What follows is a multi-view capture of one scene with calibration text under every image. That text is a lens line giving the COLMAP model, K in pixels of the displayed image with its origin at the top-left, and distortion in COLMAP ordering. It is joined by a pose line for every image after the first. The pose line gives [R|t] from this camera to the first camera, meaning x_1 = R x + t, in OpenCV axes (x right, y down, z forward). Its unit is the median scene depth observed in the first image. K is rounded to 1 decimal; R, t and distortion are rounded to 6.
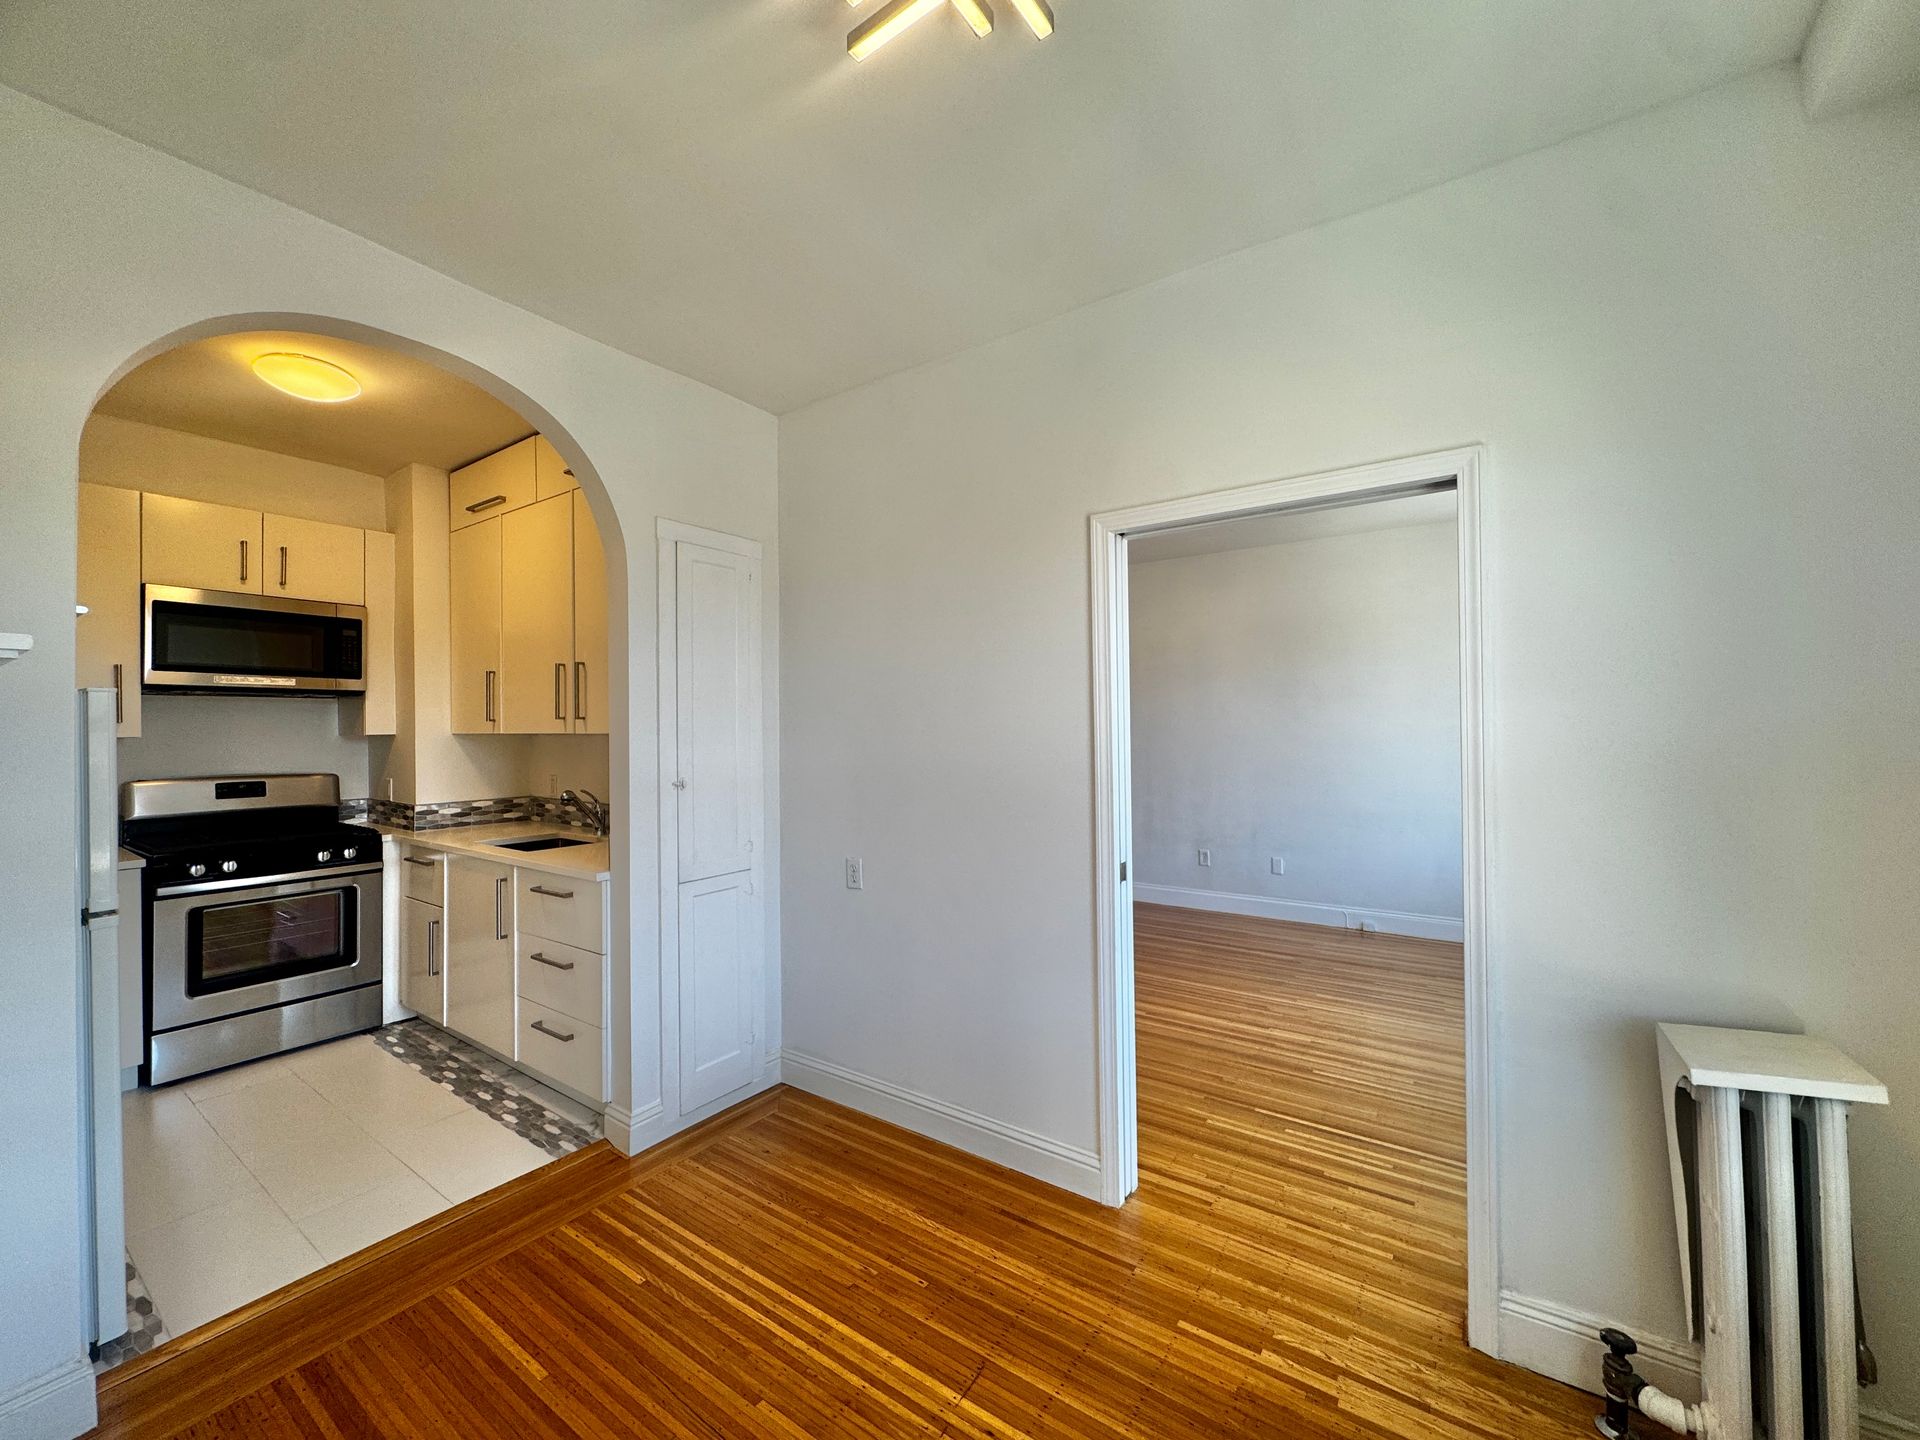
lens RADIAL K [[765.5, 0, 960.0], [0, 765.5, 720.0], [0, 0, 1]] dist [-0.002015, -0.000250]
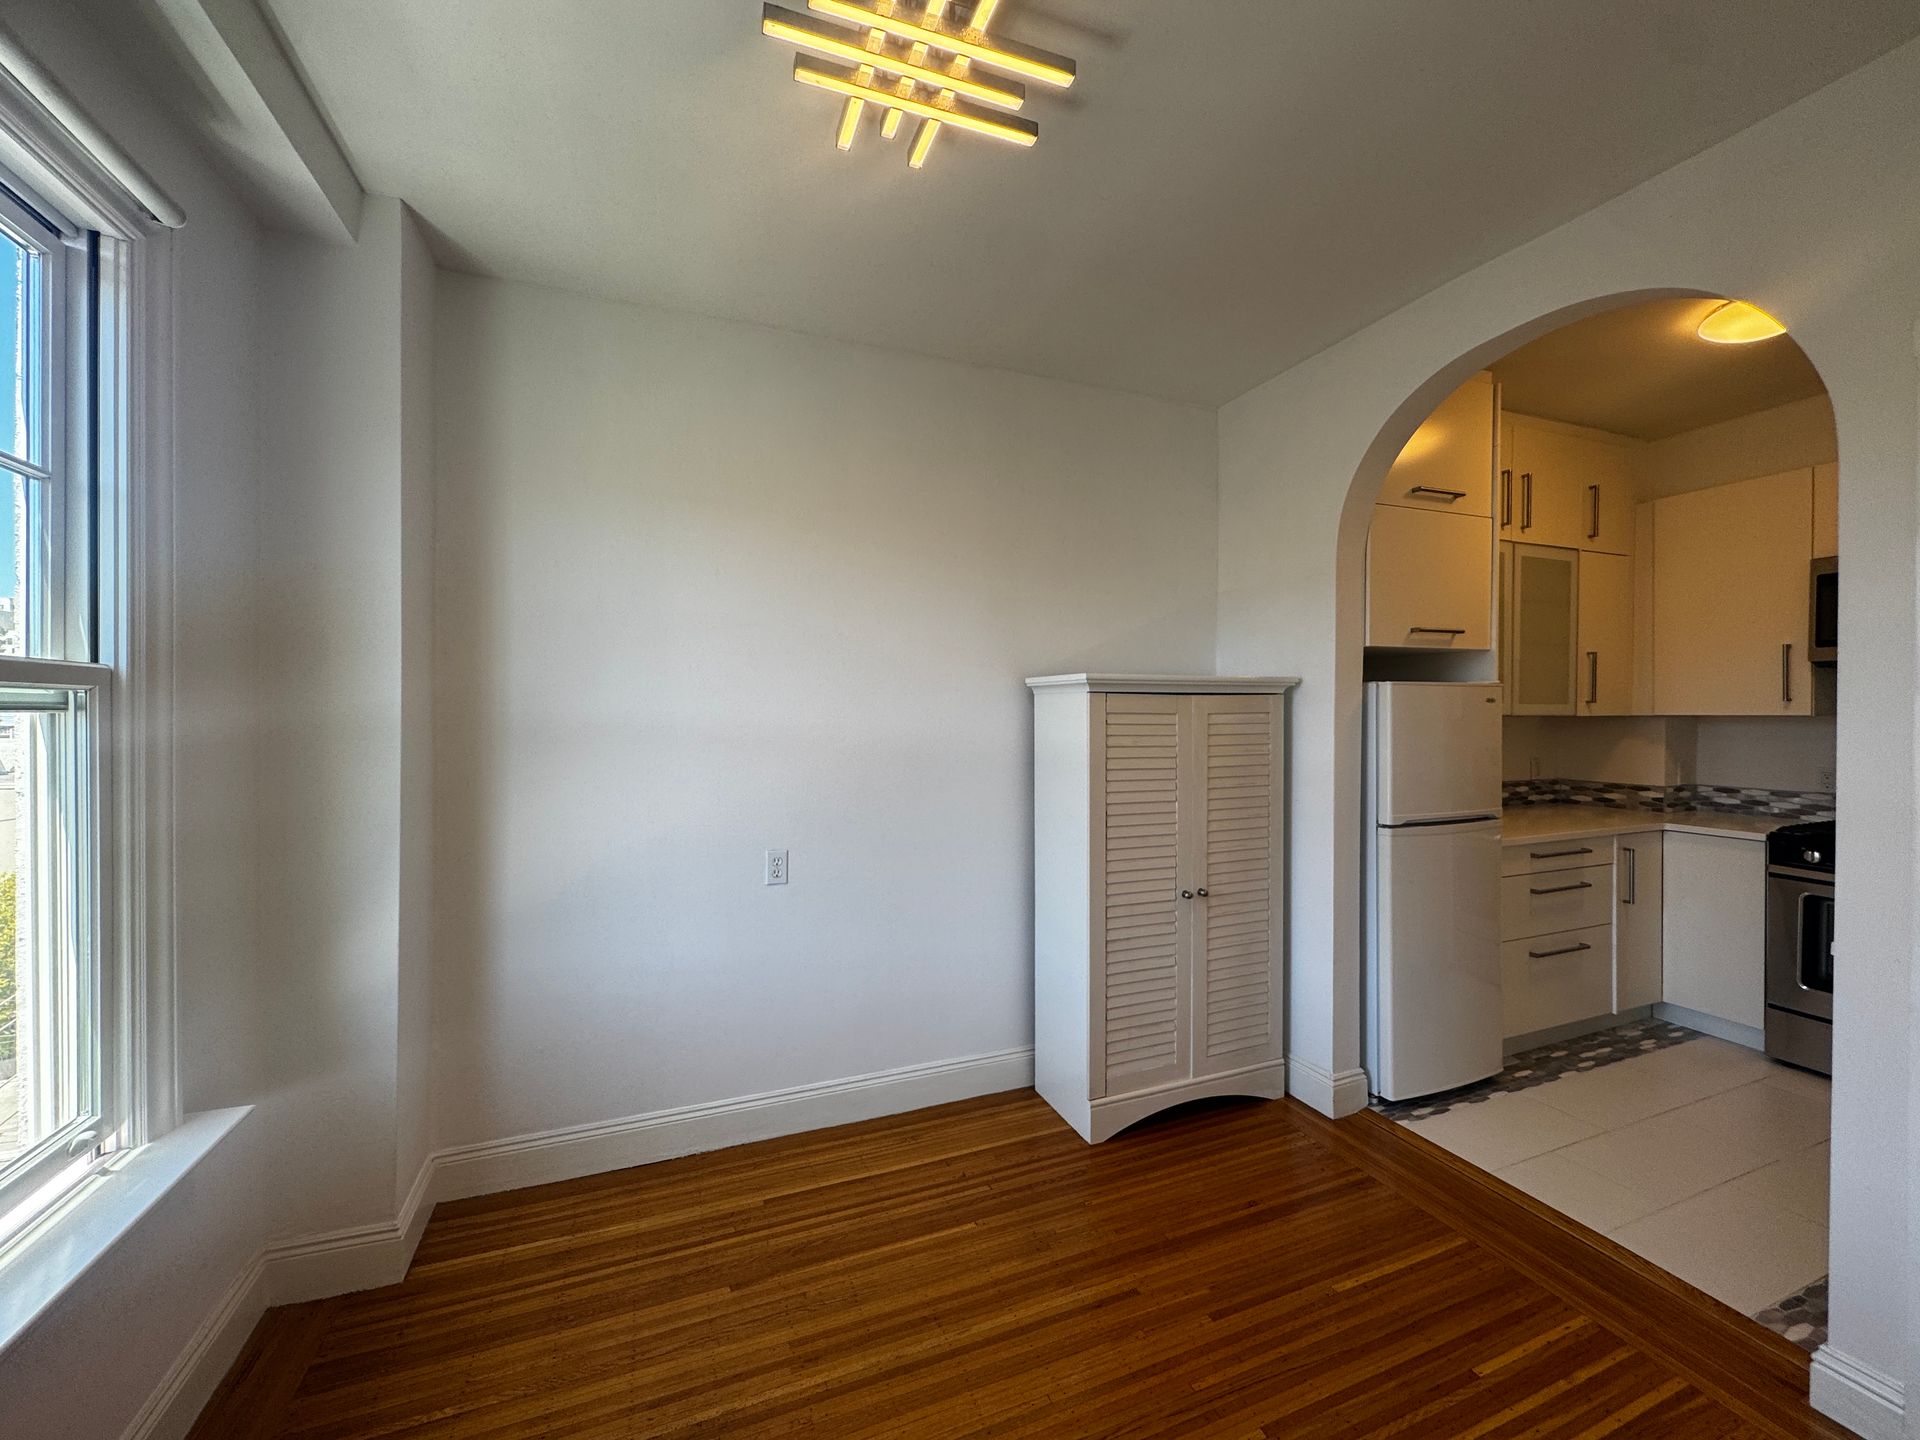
lens RADIAL K [[765.5, 0, 960.0], [0, 765.5, 720.0], [0, 0, 1]] dist [-0.002015, -0.000250]
pose [[-0.548588, 0.019452, -0.835867, 0.312548], [0.011776, 0.999810, 0.015538, 0.000022], [0.836010, -0.001320, -0.548713, 0.531360]]
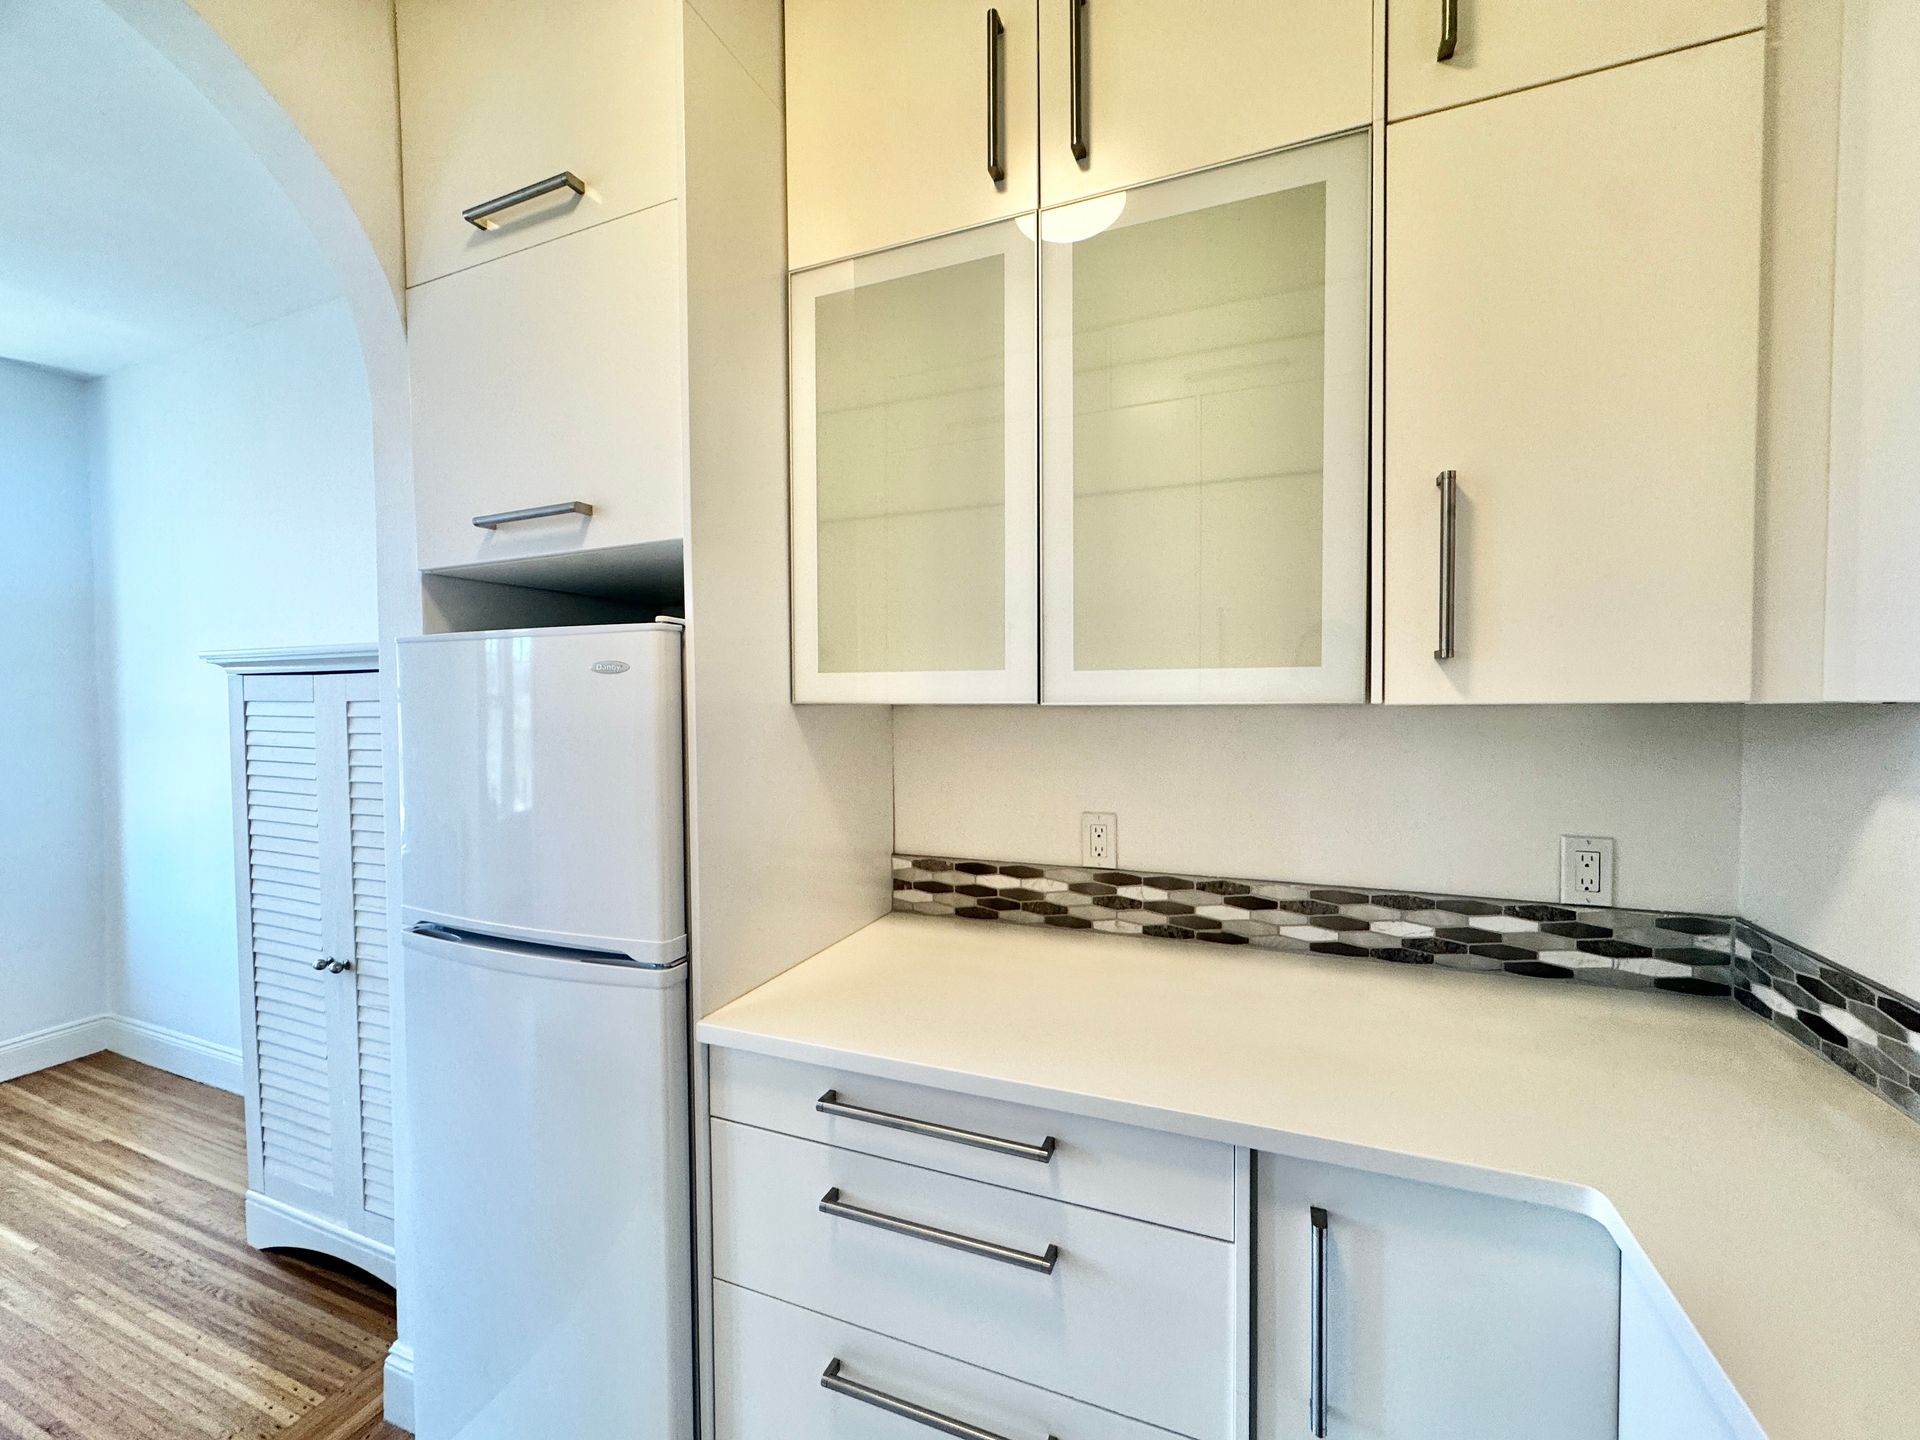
lens RADIAL K [[765.5, 0, 960.0], [0, 765.5, 720.0], [0, 0, 1]] dist [-0.002015, -0.000250]
pose [[-0.973944, 0.025534, -0.225348, -0.705685], [0.019765, 0.999418, 0.027820, 0.013767], [0.225927, 0.022641, -0.973881, 0.892240]]
